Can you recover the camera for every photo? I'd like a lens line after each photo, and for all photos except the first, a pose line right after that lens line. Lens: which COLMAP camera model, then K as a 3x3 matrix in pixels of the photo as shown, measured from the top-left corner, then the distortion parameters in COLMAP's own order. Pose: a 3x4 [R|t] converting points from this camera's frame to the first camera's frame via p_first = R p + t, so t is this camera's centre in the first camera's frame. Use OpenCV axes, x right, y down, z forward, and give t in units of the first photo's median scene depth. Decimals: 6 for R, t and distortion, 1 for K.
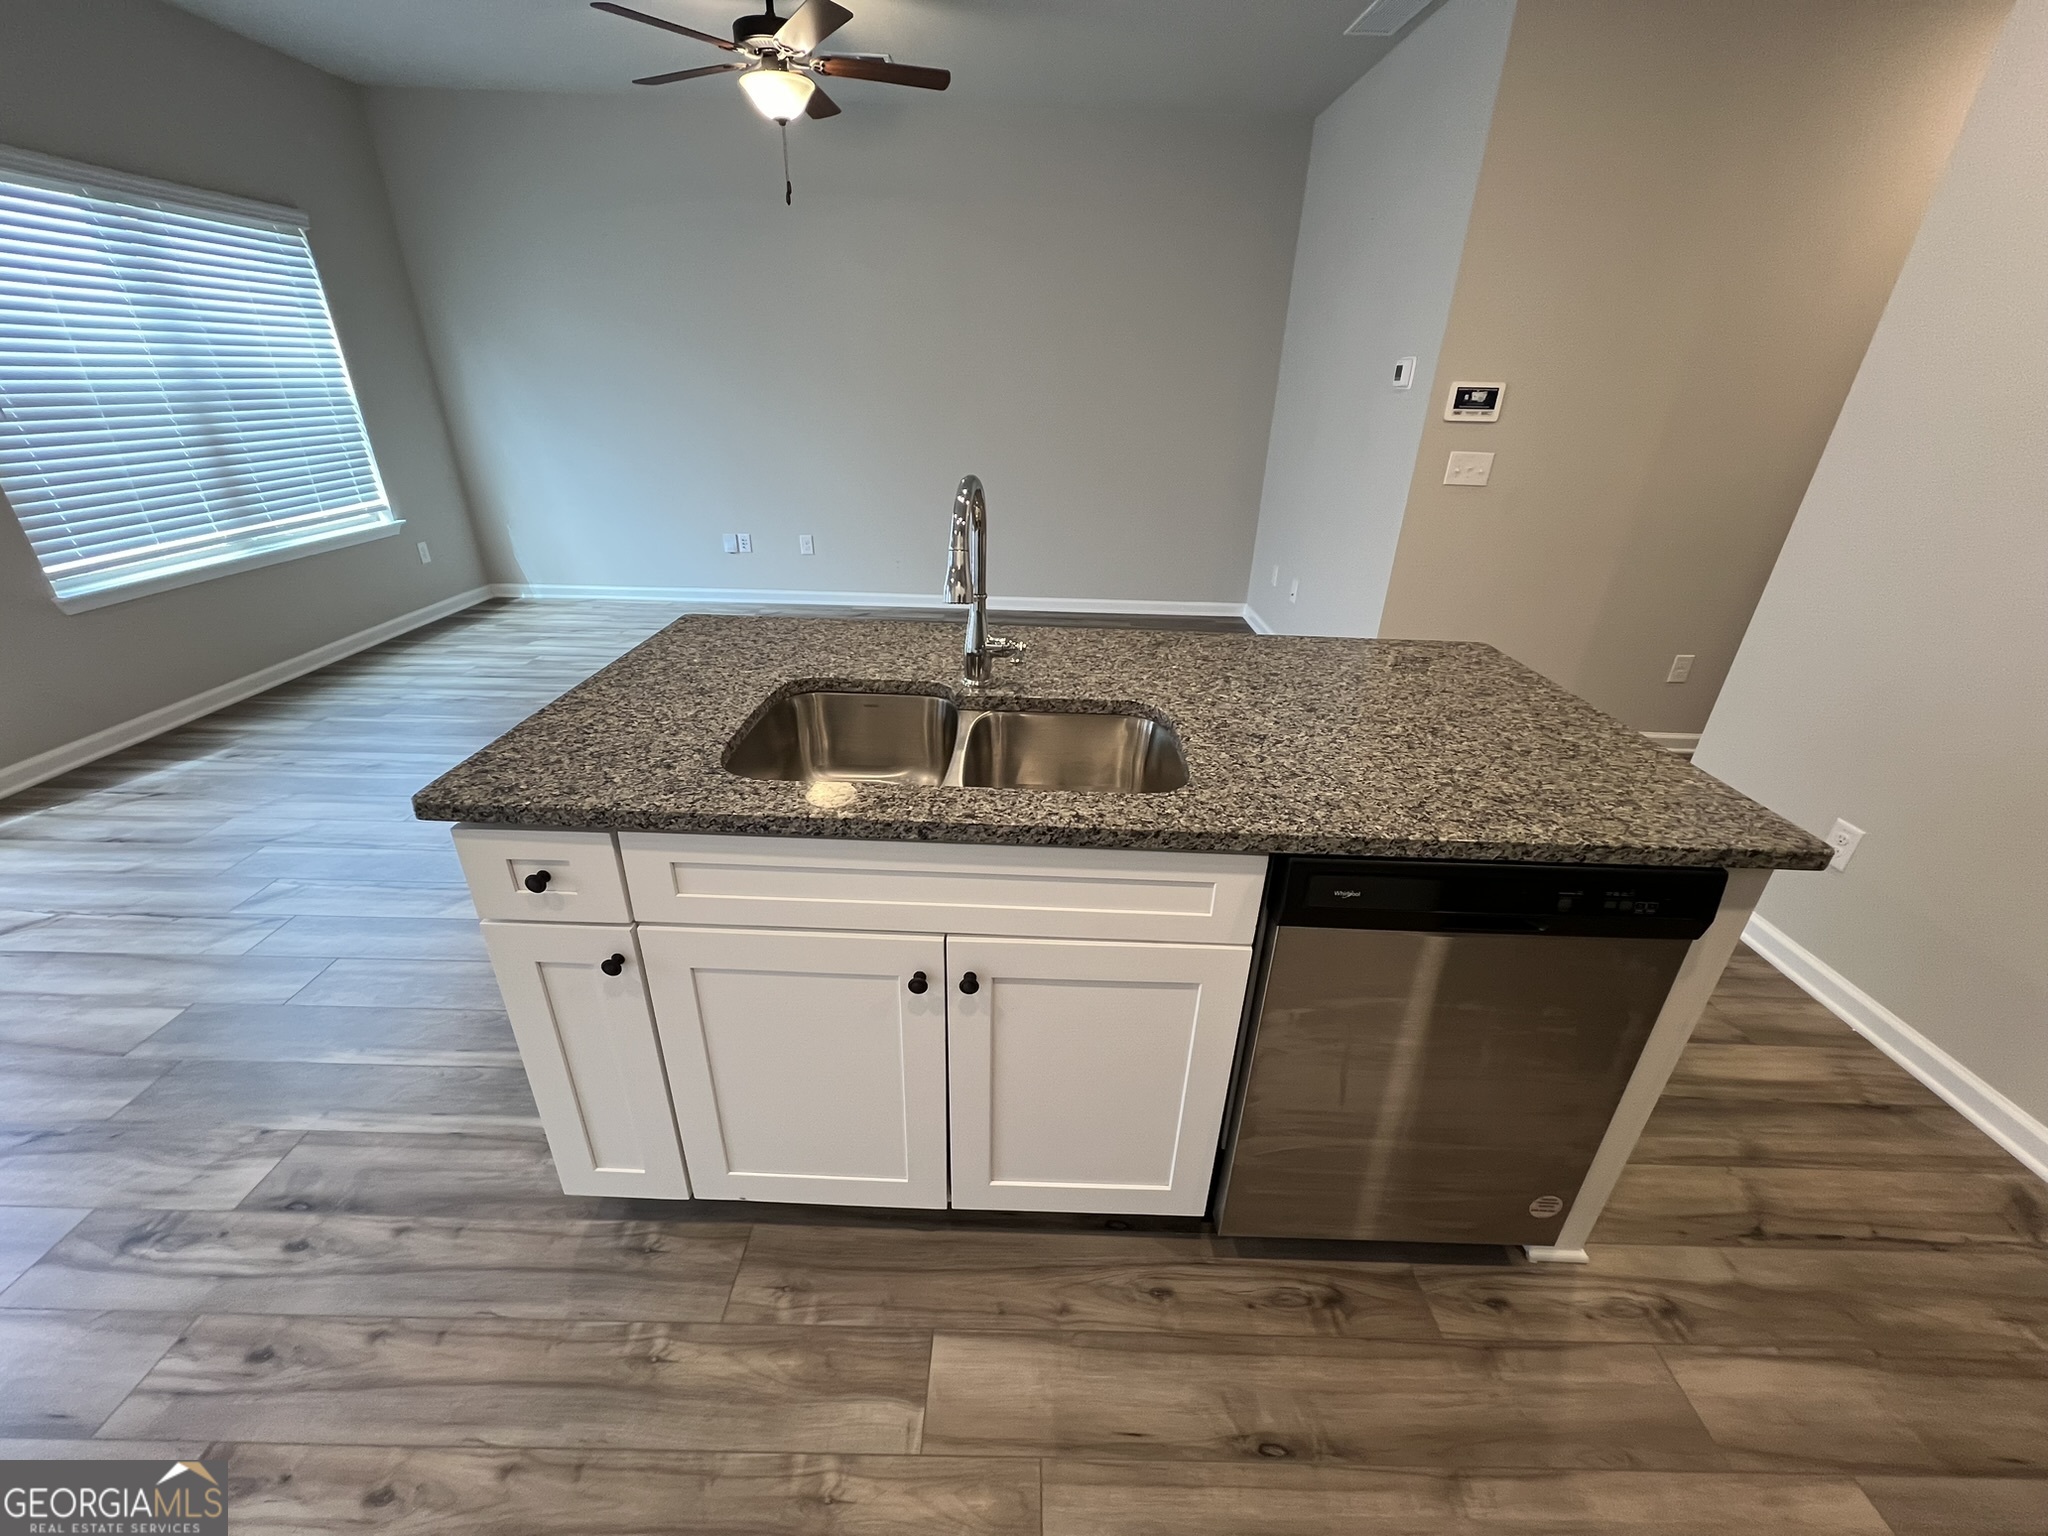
lens RADIAL K [[814.5, 0, 1025.5], [0, 814.5, 771.3], [0, 0, 1]] dist [-0.000654, 0.000360]
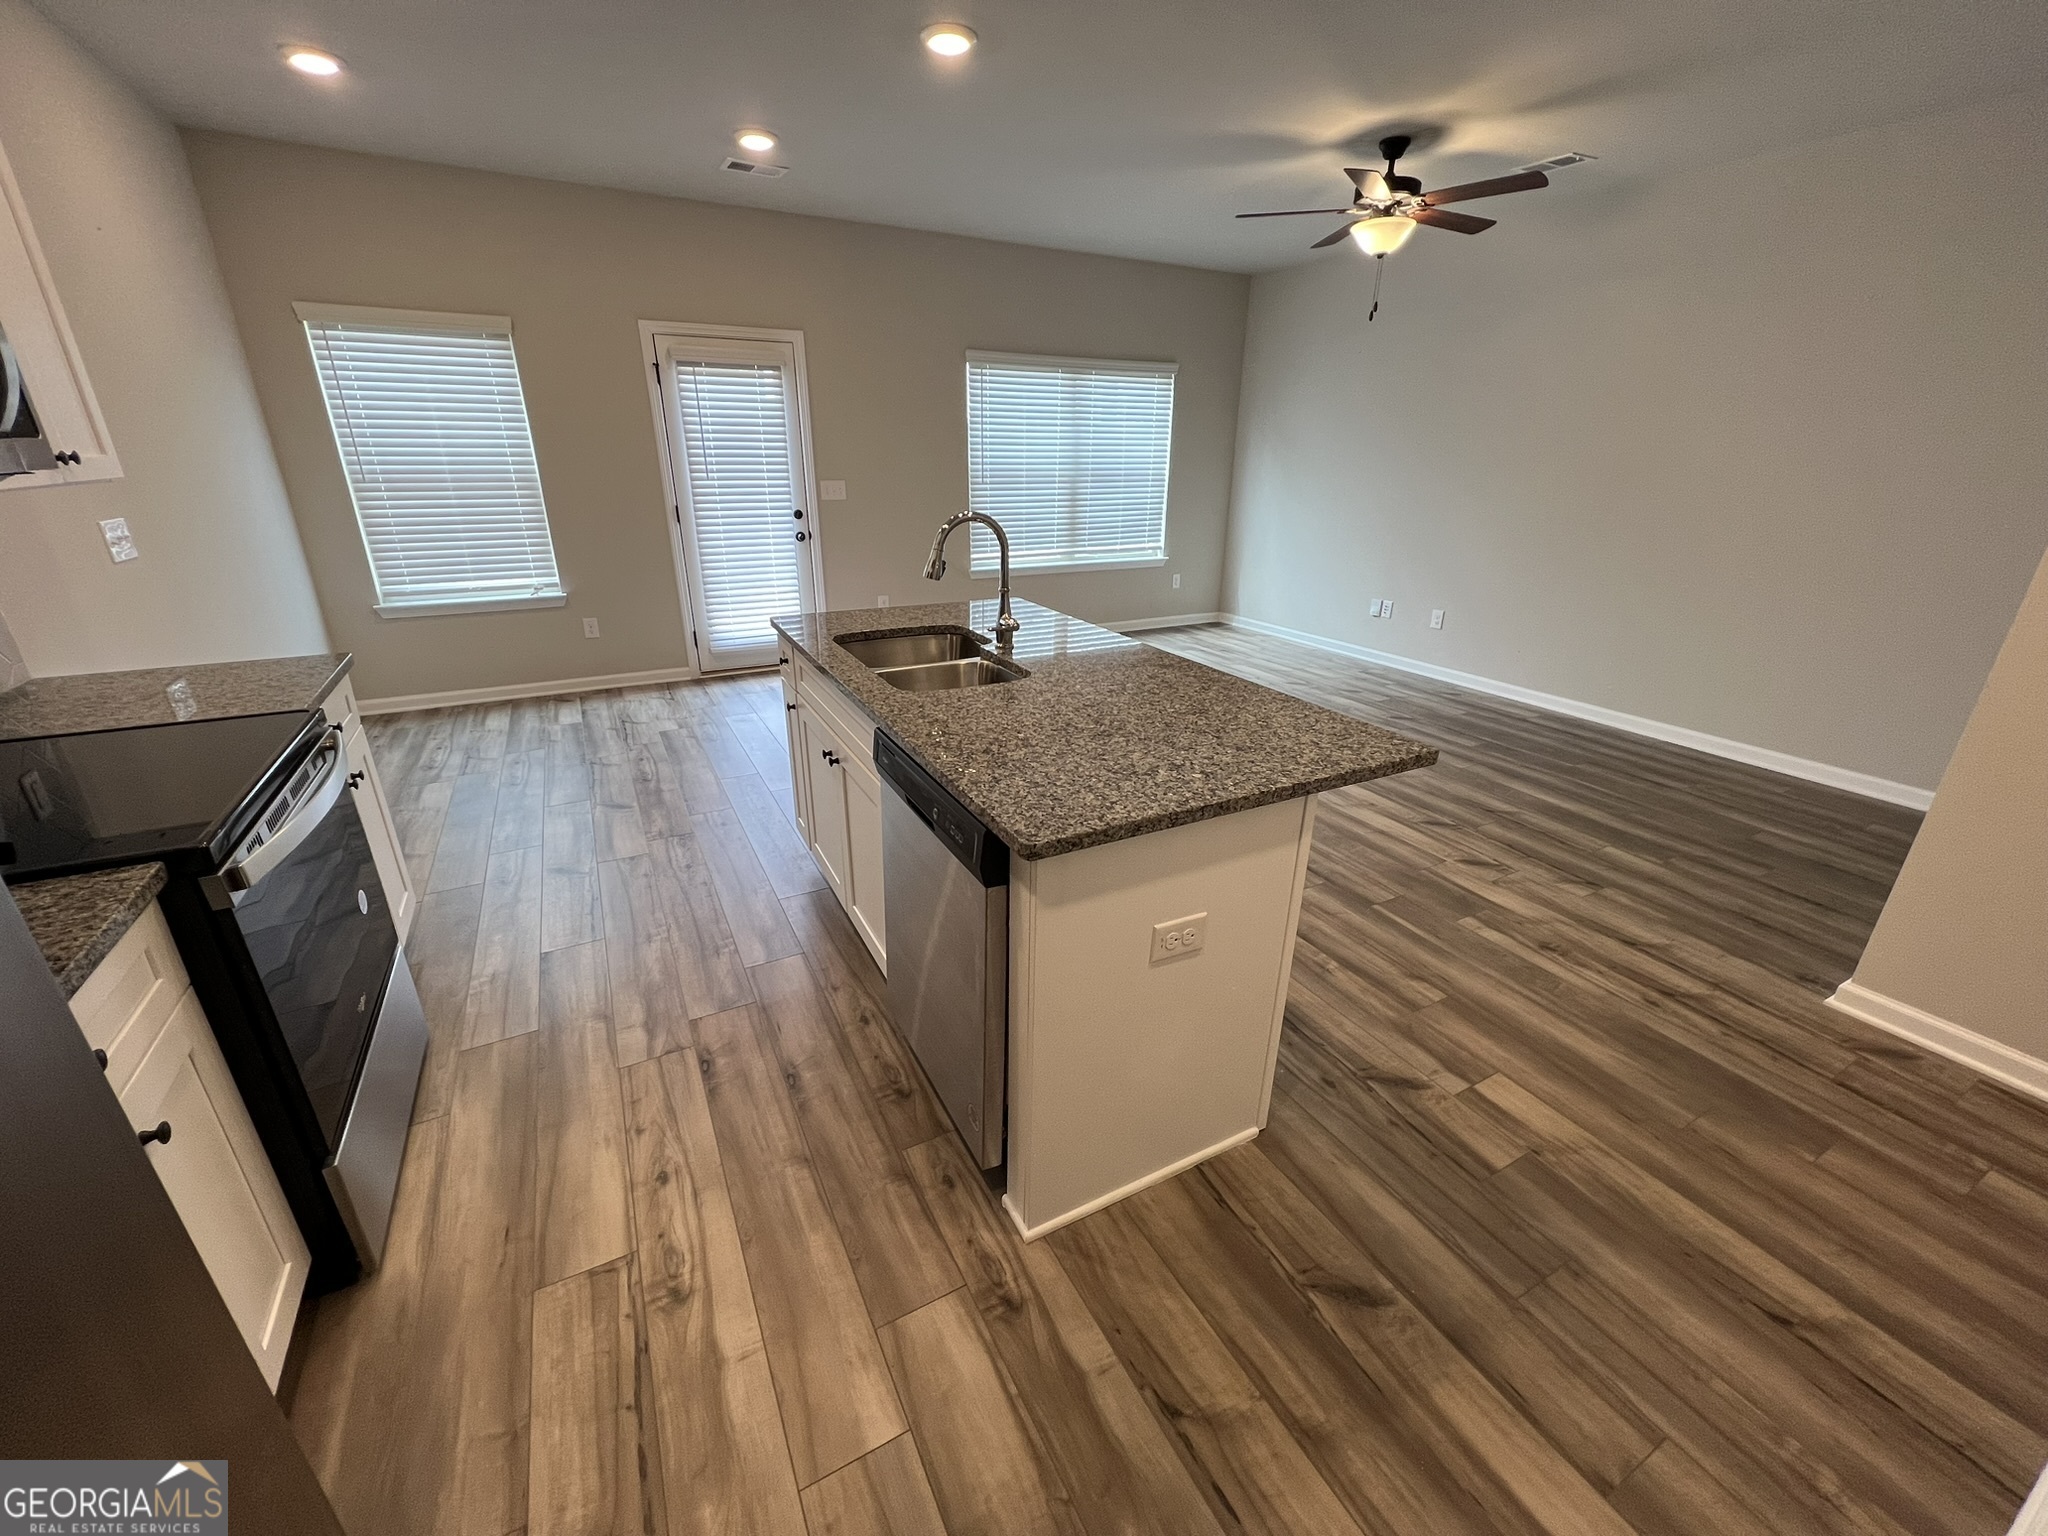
lens RADIAL K [[814.5, 0, 1023.2], [0, 814.5, 768.0], [0, 0, 1]] dist [-0.000654, 0.000360]
pose [[0.475817, 0.302258, -0.825977, 1.239174], [-0.380871, 0.917289, 0.116266, -0.084913], [0.792802, 0.259269, 0.551584, 0.217222]]
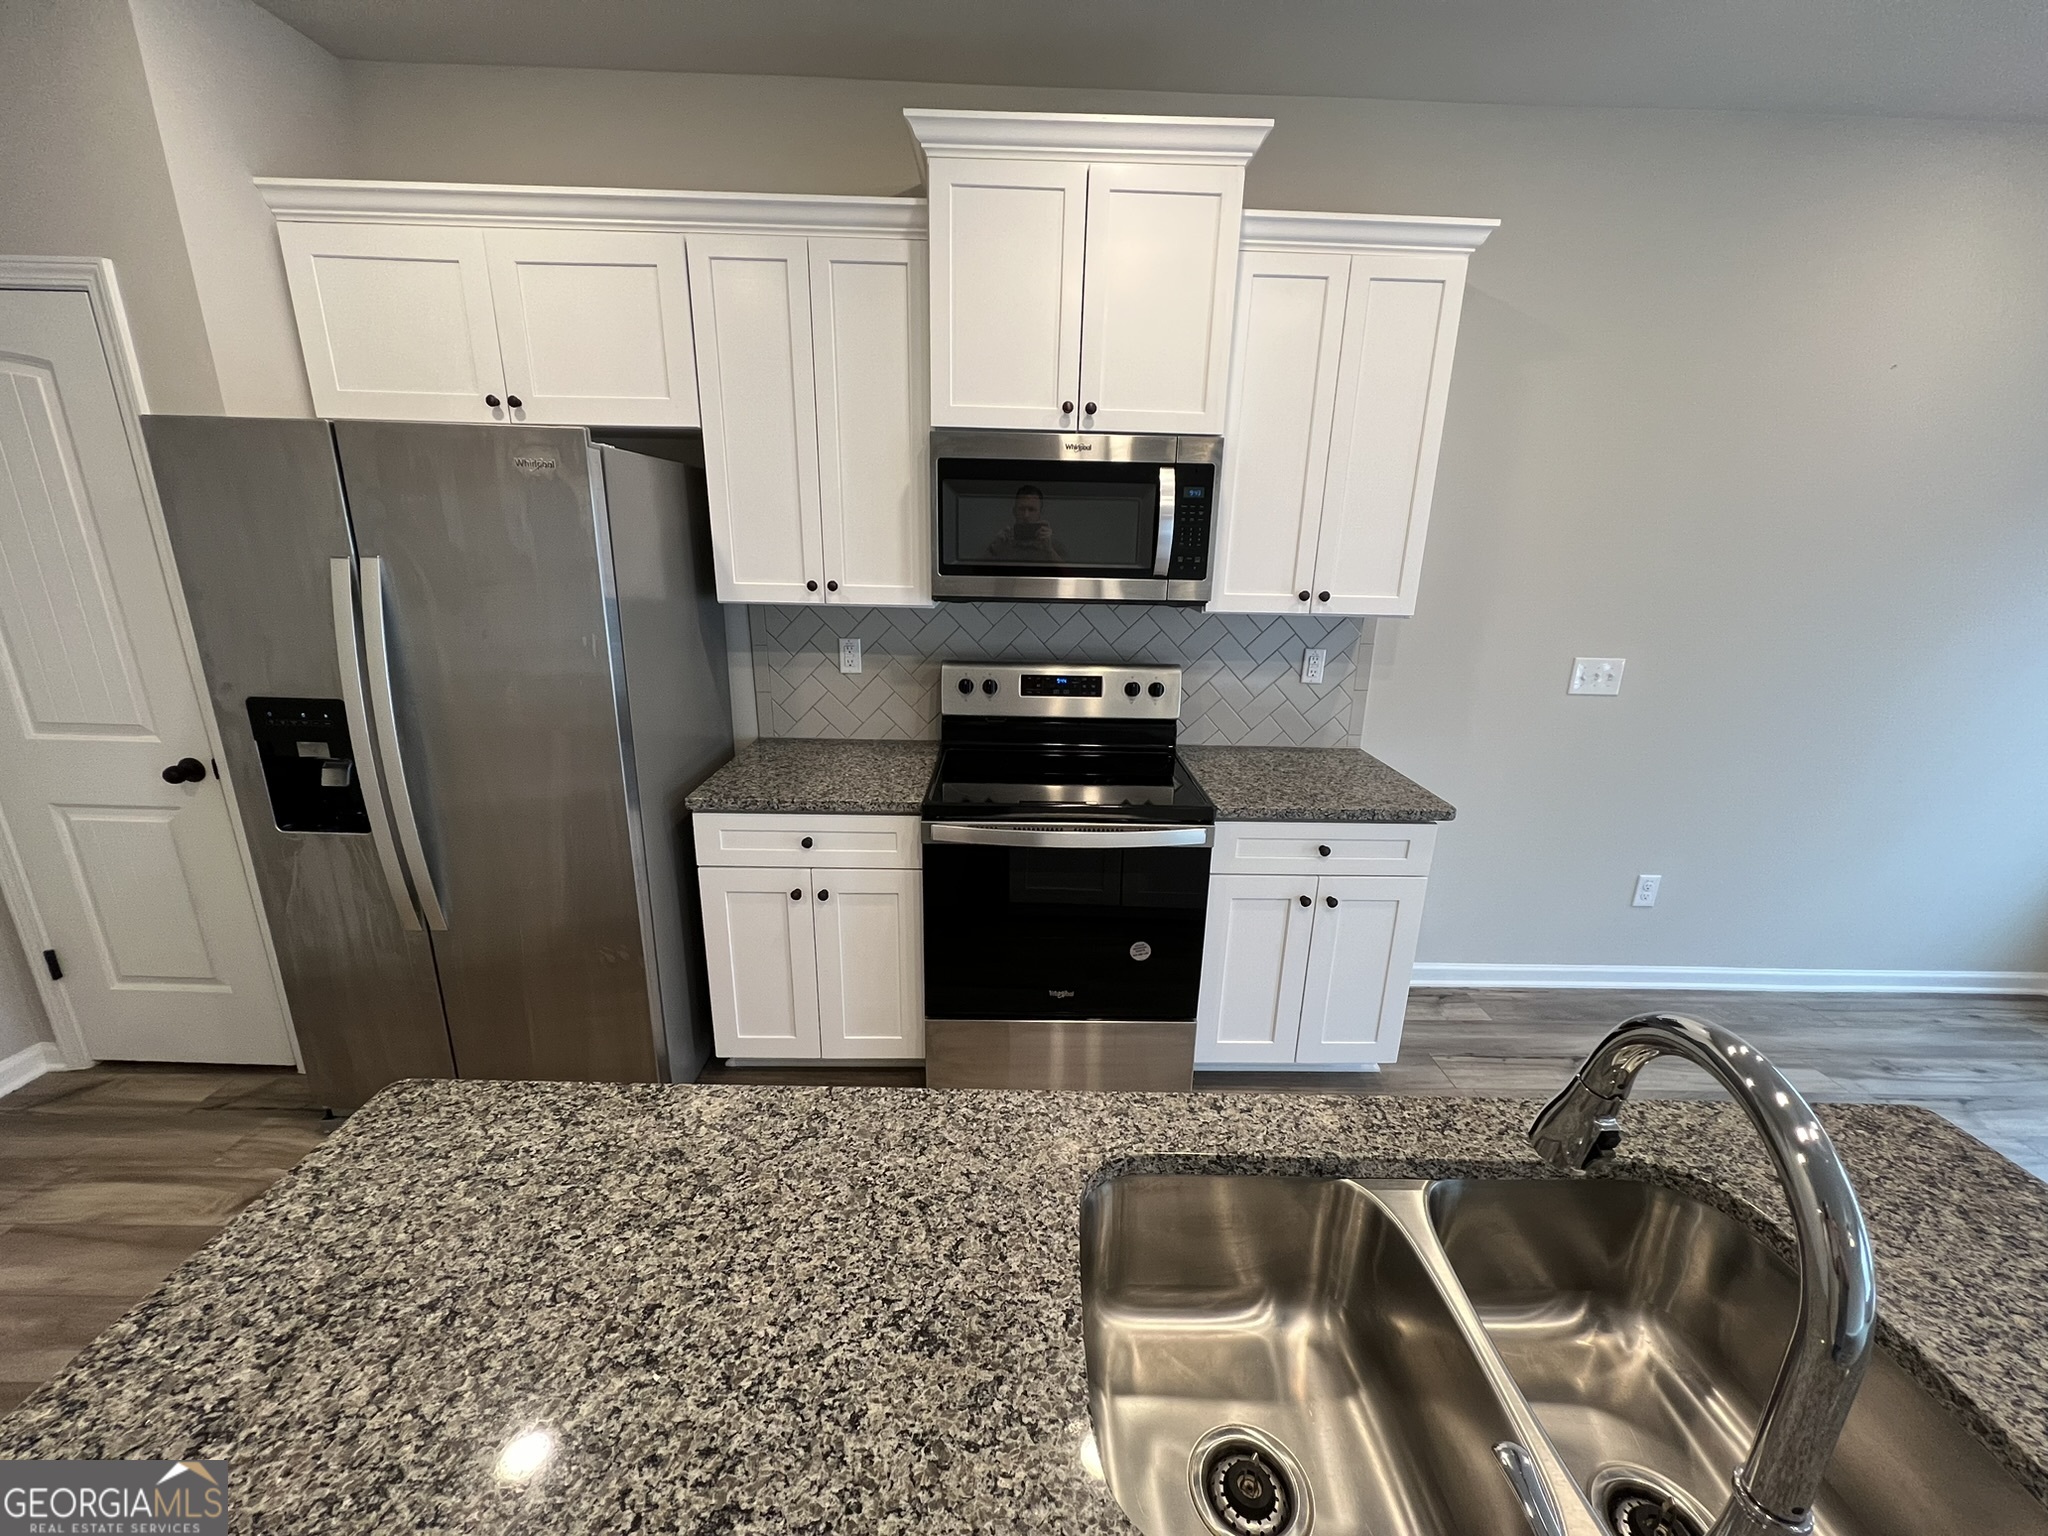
lens RADIAL K [[814.5, 0, 1027.7], [0, 814.5, 770.9], [0, 0, 1]] dist [-0.000654, 0.000360]
pose [[-0.998349, -0.046799, -0.033317, 0.211772], [-0.057046, 0.739199, 0.671066, -0.535707], [-0.006777, 0.671859, -0.740648, 0.937437]]
